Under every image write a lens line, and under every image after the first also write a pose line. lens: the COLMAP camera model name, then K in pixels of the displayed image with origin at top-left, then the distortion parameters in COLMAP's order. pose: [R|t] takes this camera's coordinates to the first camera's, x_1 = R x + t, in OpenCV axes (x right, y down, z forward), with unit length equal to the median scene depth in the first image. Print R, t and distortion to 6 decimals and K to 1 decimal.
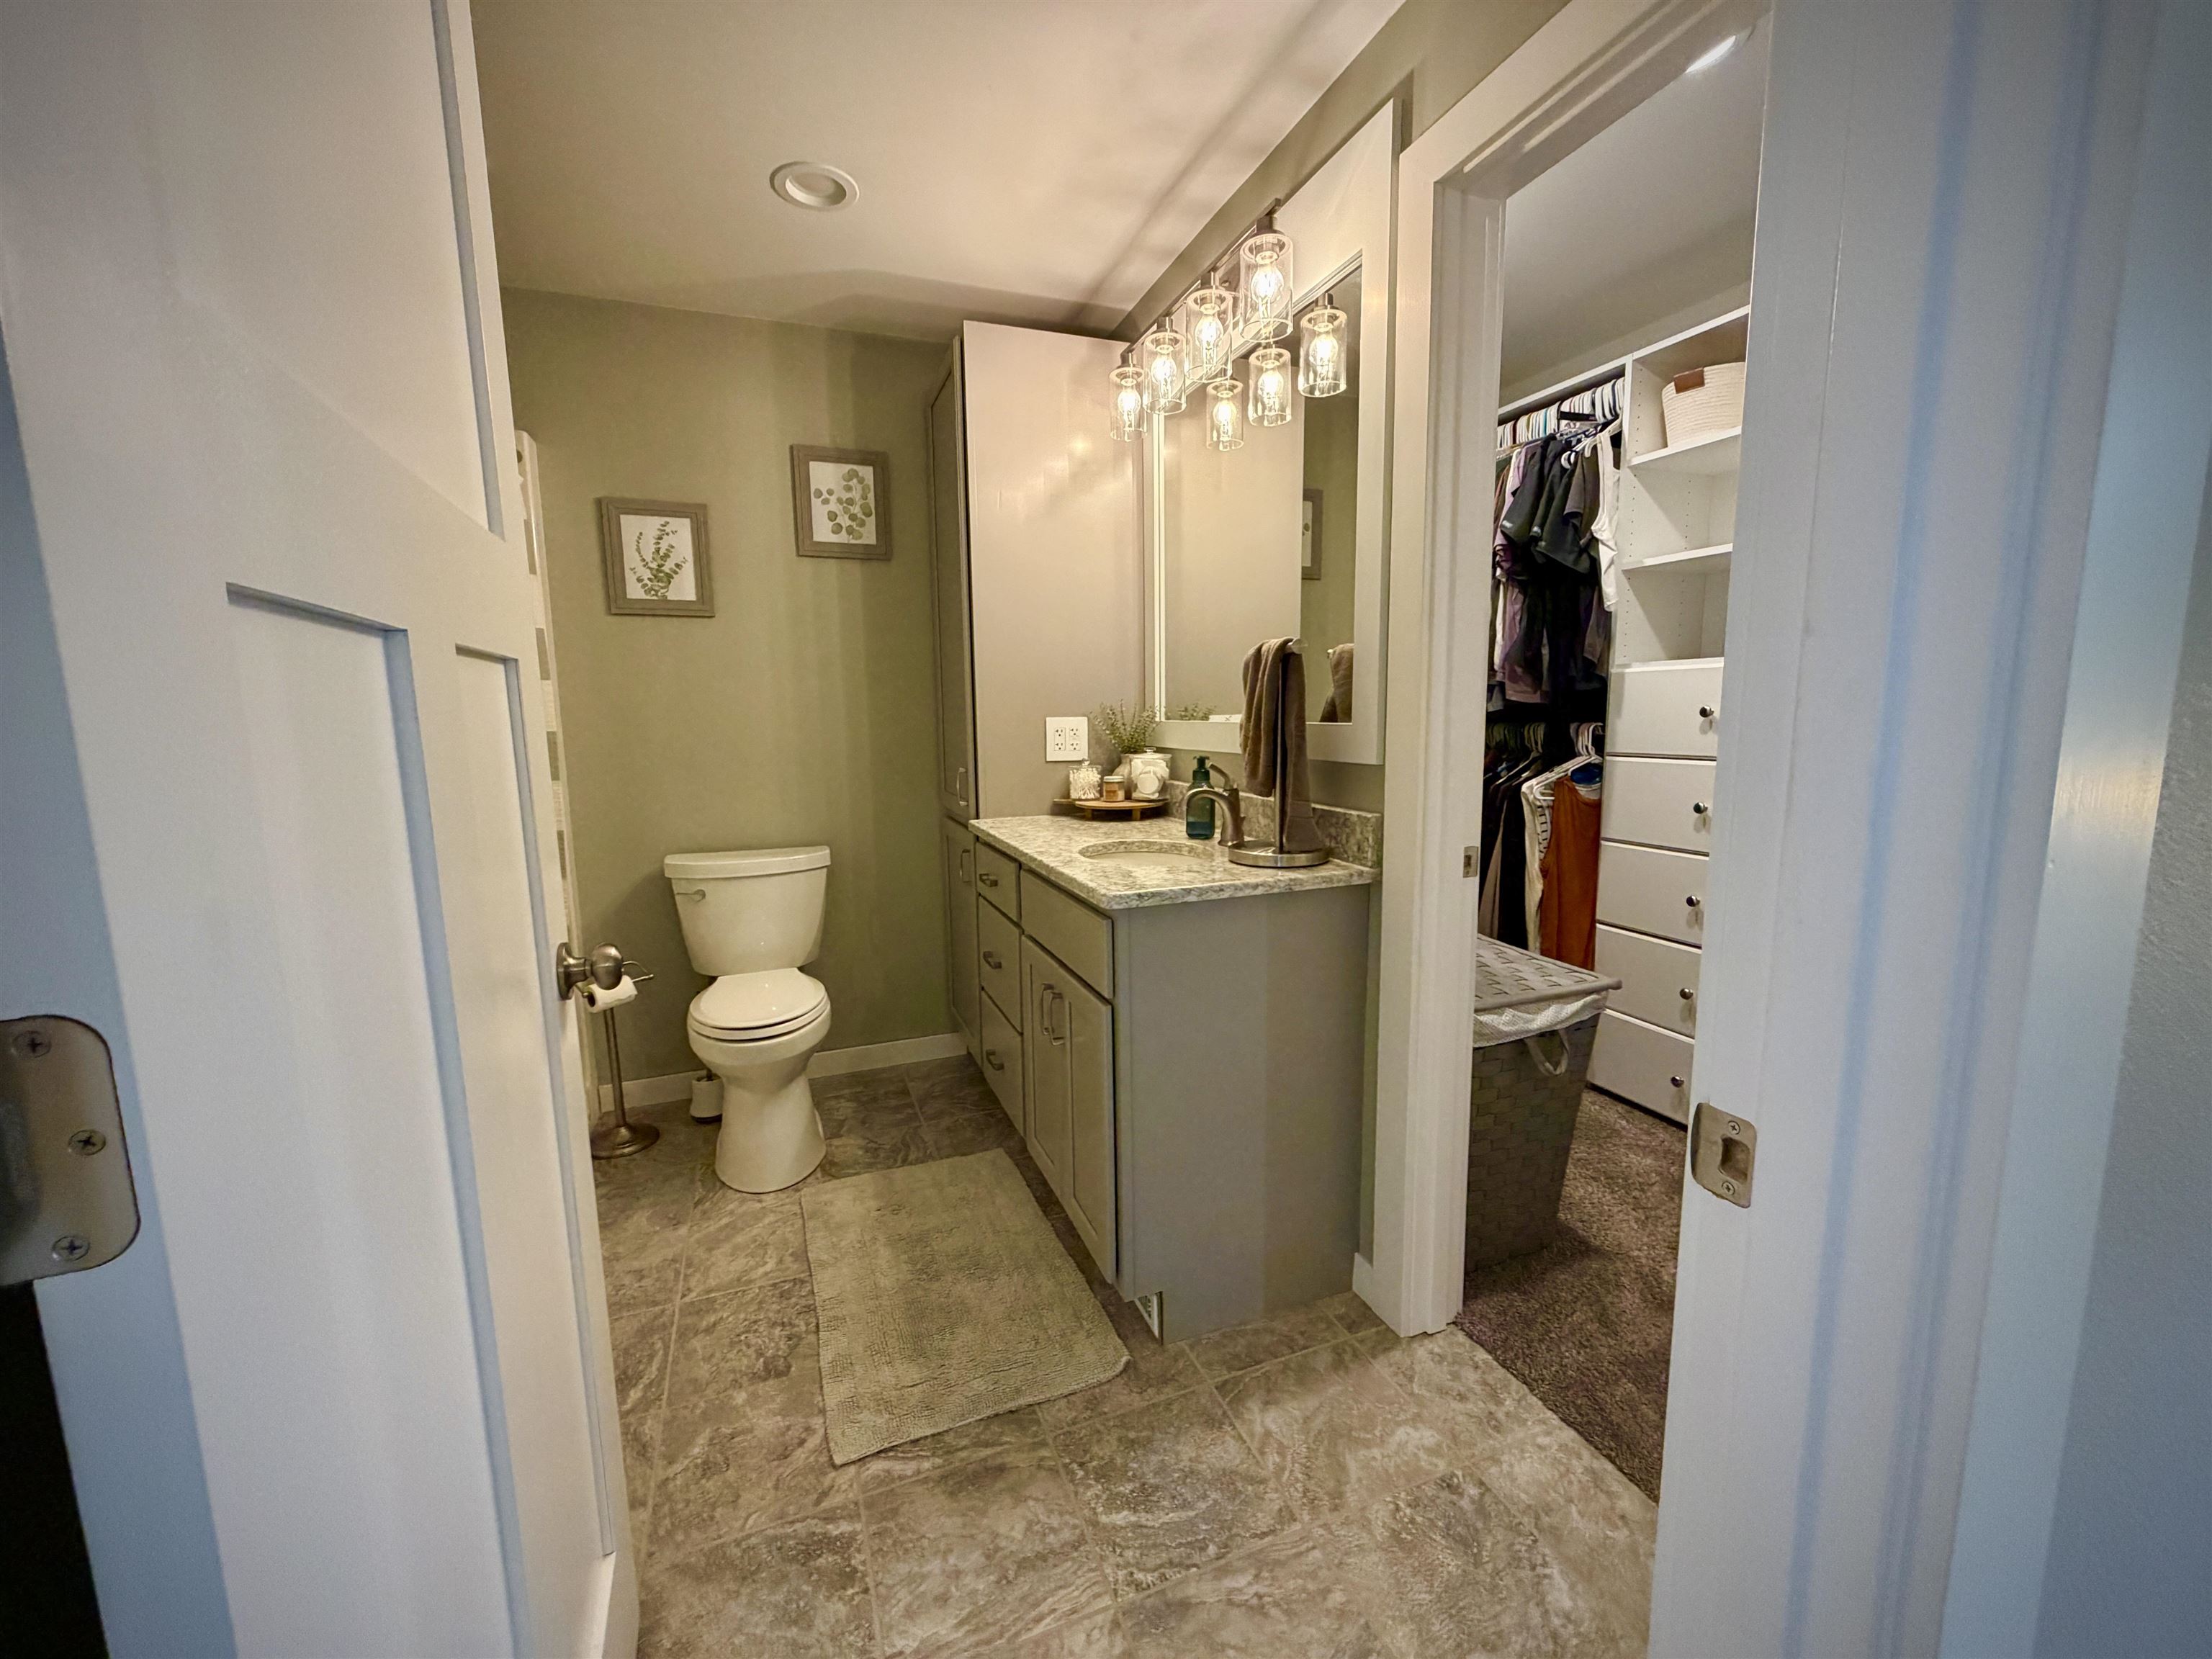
lens RADIAL K [[877.1, 0, 1113.3], [0, 877.1, 832.4], [0, 0, 1]] dist [-0.002175, 0.000111]
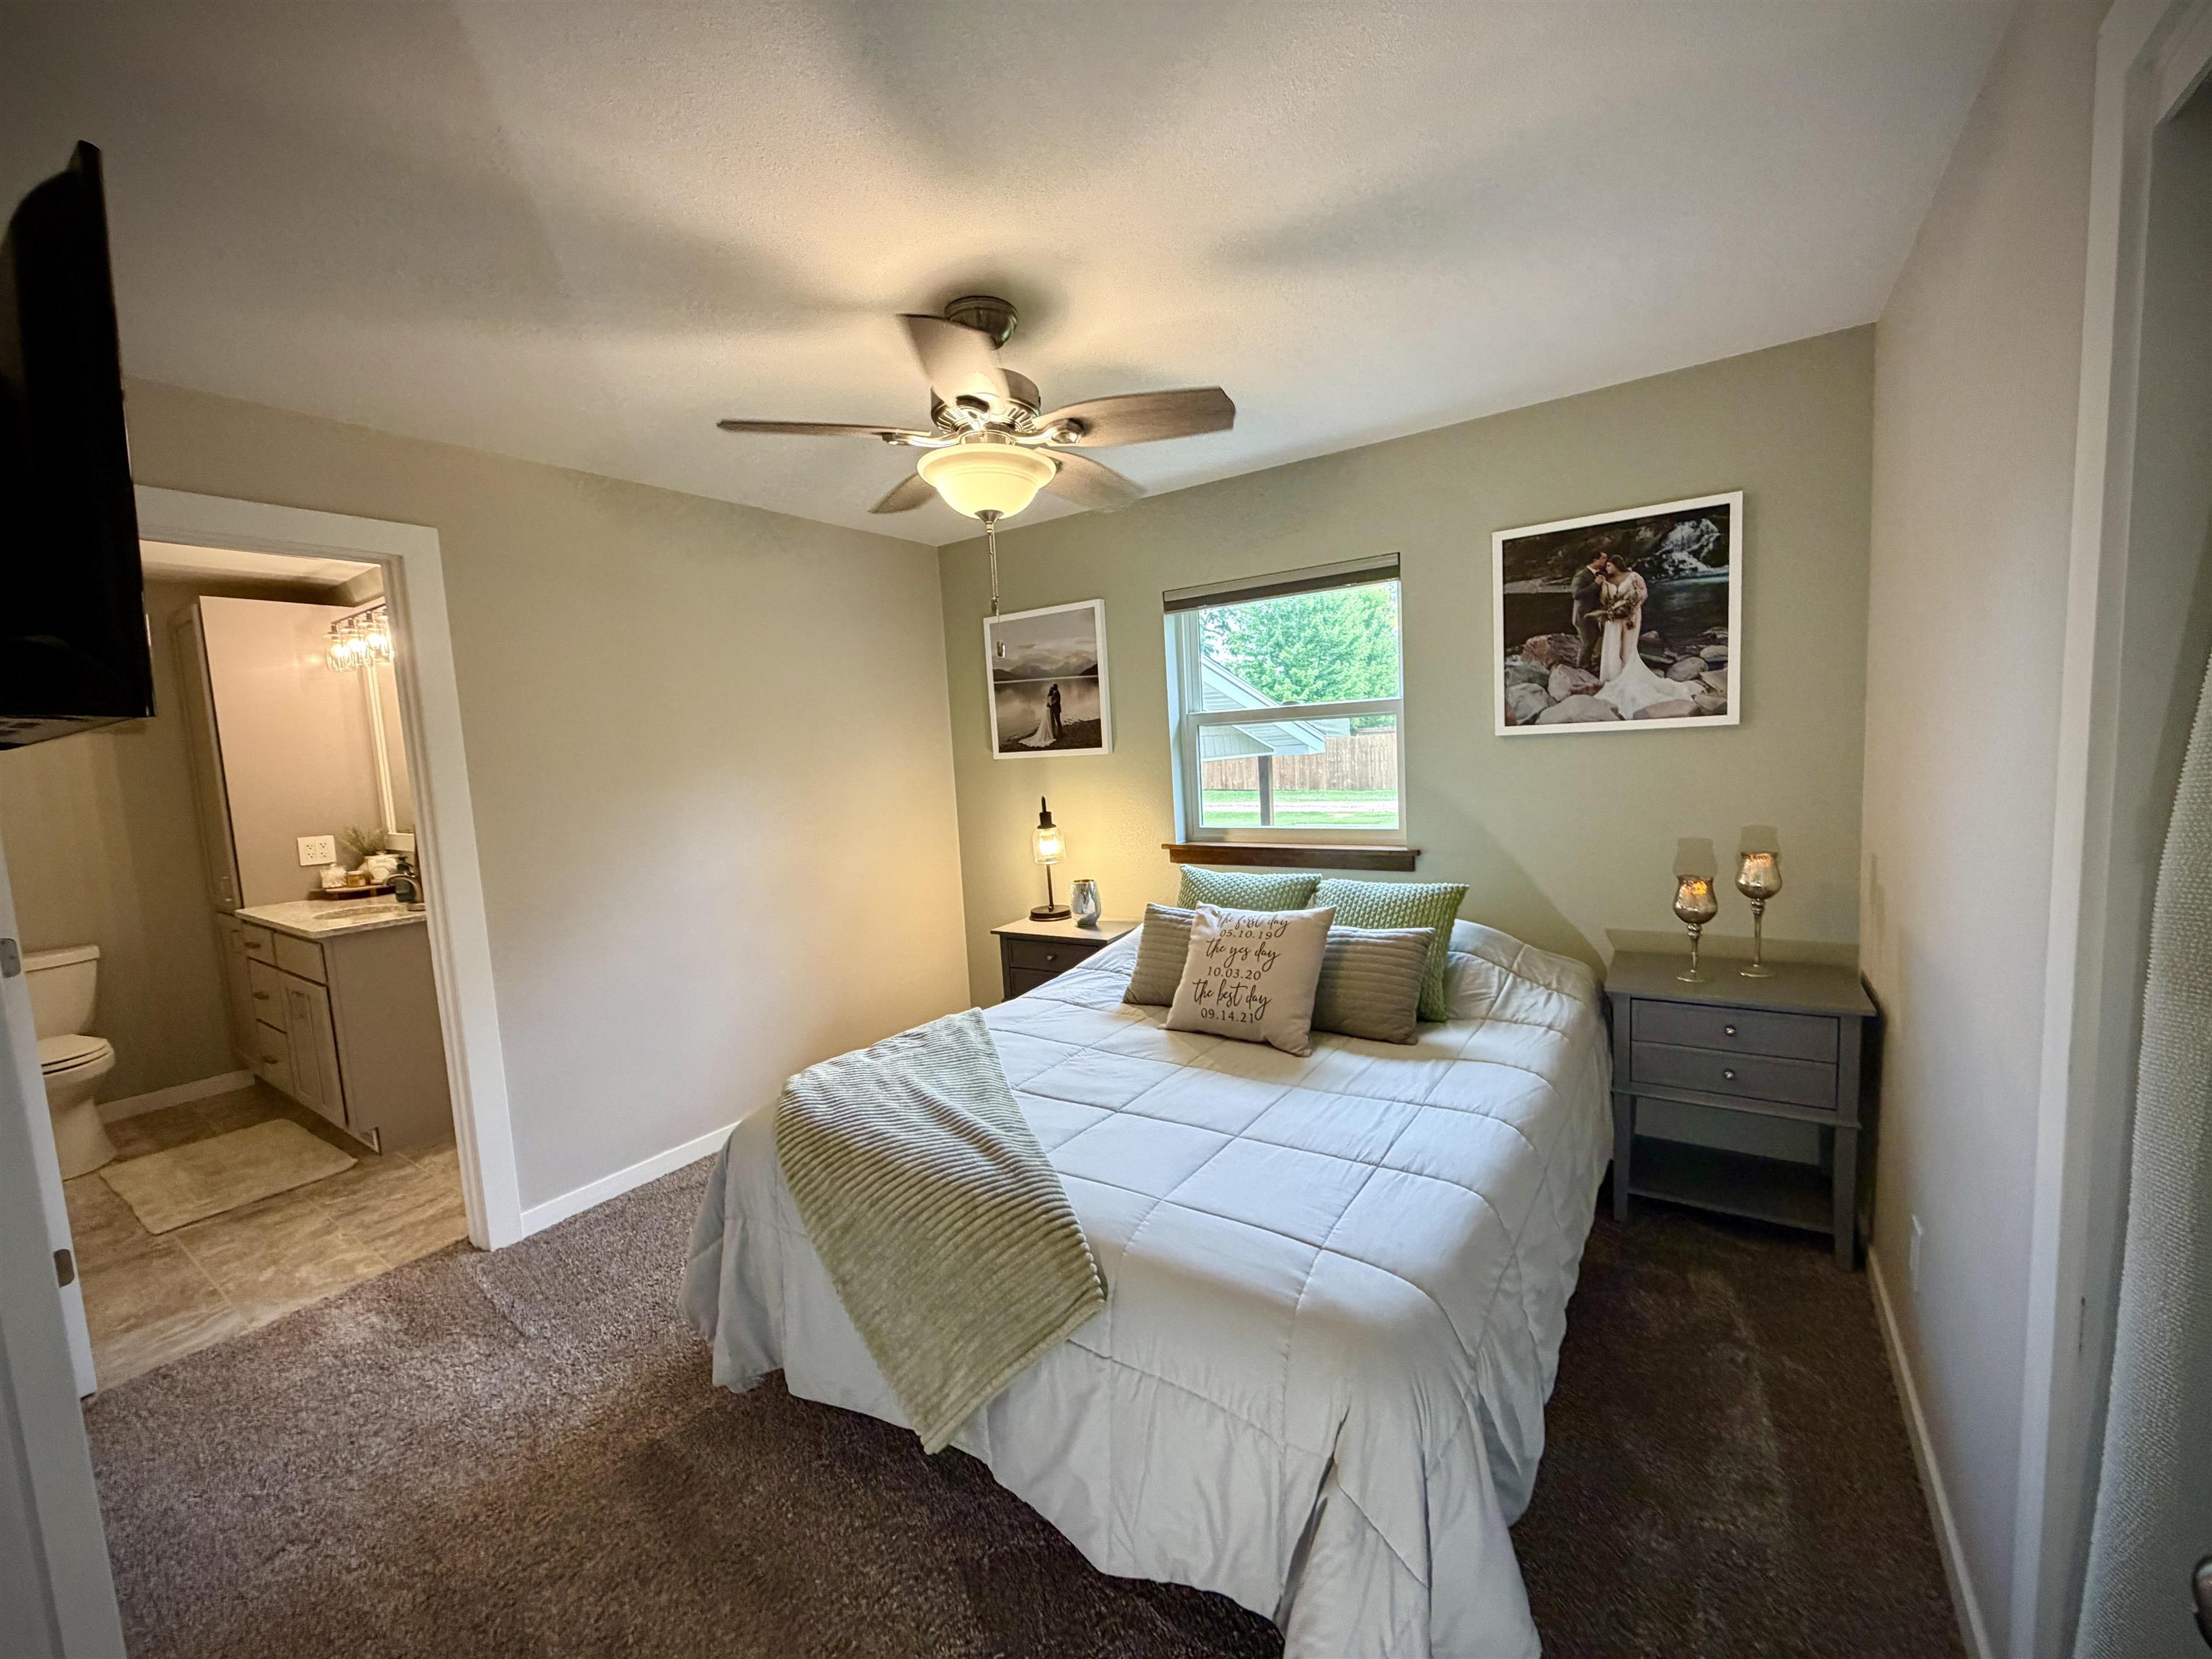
lens RADIAL K [[877.1, 0, 1103.2], [0, 877.1, 829.1], [0, 0, 1]] dist [-0.002175, 0.000111]
pose [[0.828756, -0.081925, 0.553581, 0.262792], [0.116742, 0.992772, -0.027851, 0.066805], [-0.547297, 0.087708, 0.832330, -1.135439]]
